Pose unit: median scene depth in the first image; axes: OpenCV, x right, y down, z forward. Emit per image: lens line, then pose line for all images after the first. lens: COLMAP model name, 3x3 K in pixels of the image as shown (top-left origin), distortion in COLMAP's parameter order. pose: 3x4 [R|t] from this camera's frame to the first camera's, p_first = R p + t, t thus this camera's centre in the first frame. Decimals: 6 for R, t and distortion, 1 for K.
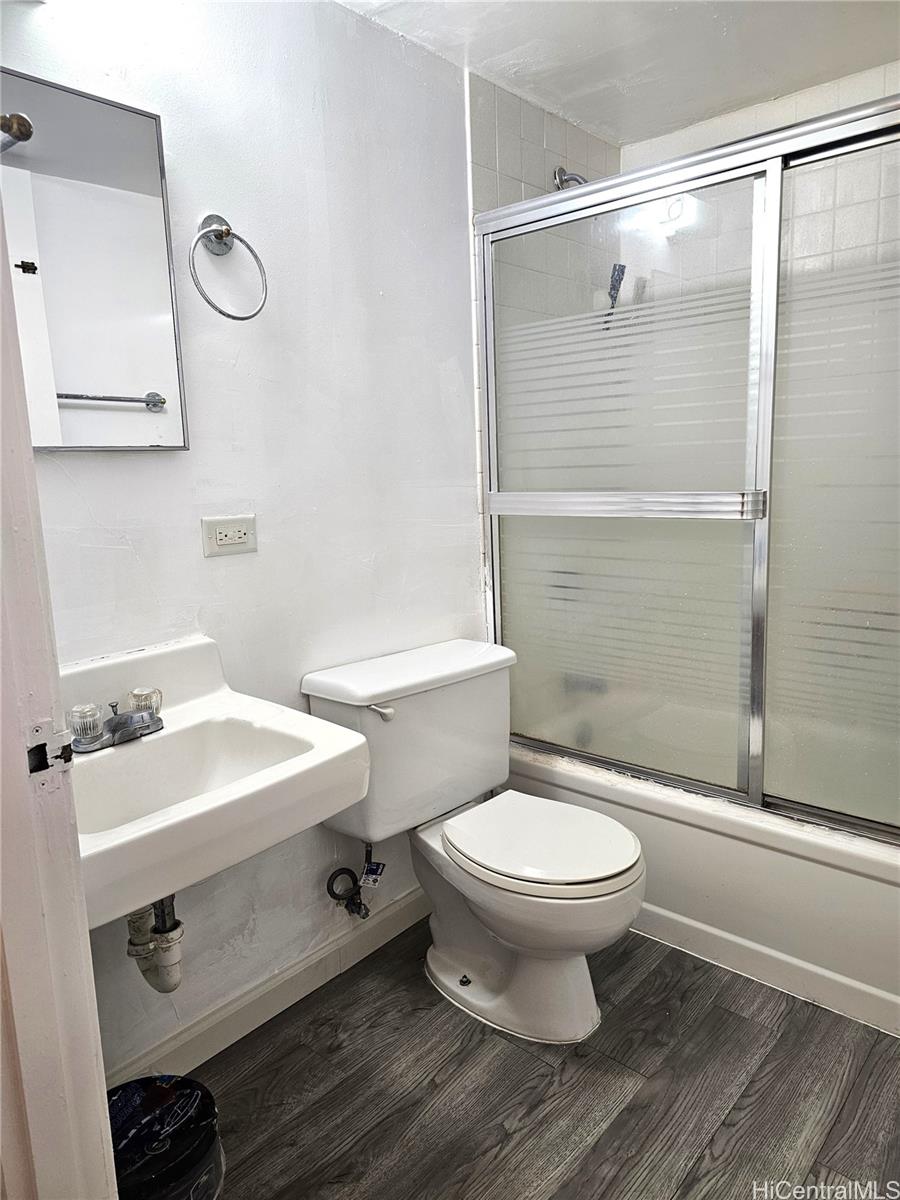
lens RADIAL K [[811.0, 0, 450.6], [0, 811.0, 602.9], [0, 0, 1]] dist [0.044128, -0.037432]
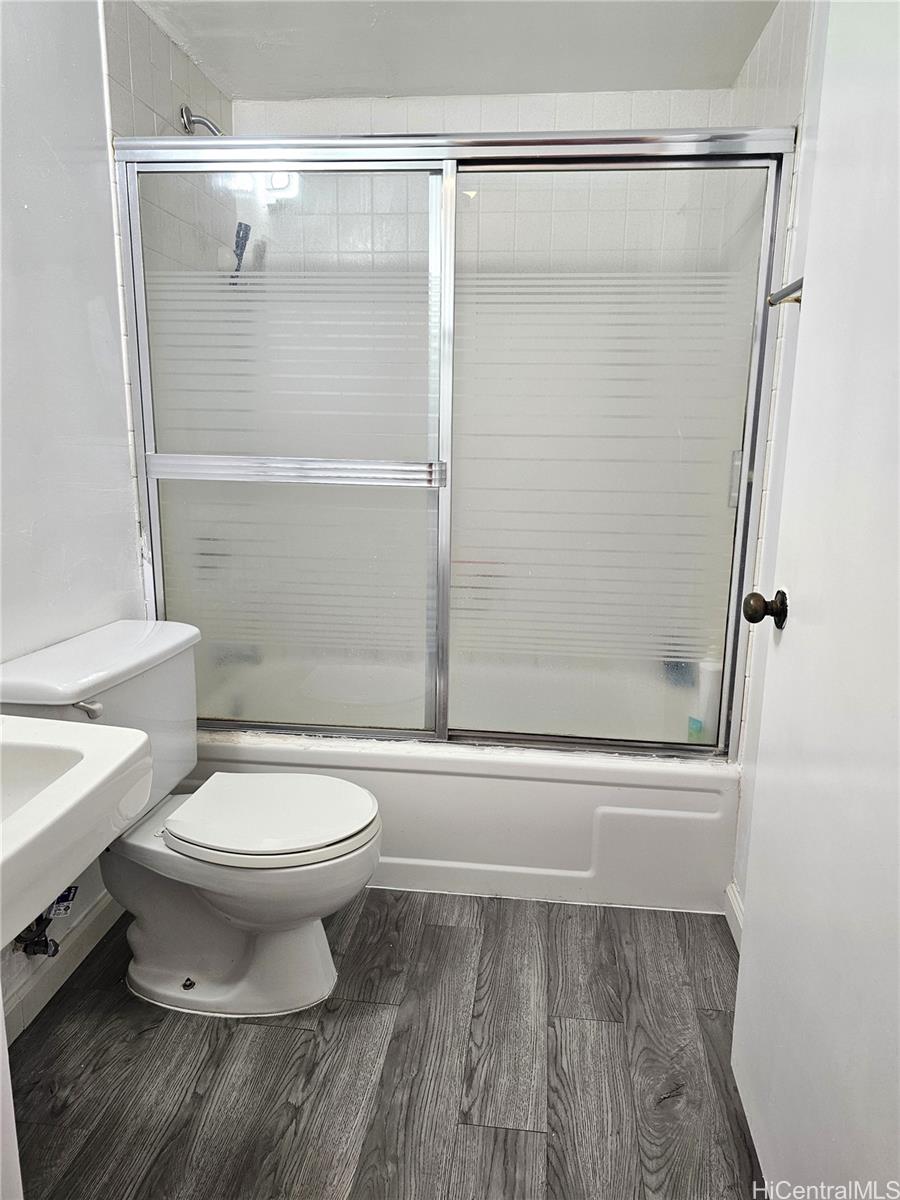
lens RADIAL K [[811.0, 0, 459.8], [0, 811.0, 599.0], [0, 0, 1]] dist [0.044128, -0.037432]
pose [[0.817459, -0.072926, 0.571351, -0.242102], [0.055480, 0.997309, 0.047916, -0.000523], [-0.573308, -0.007471, 0.819306, 0.068972]]
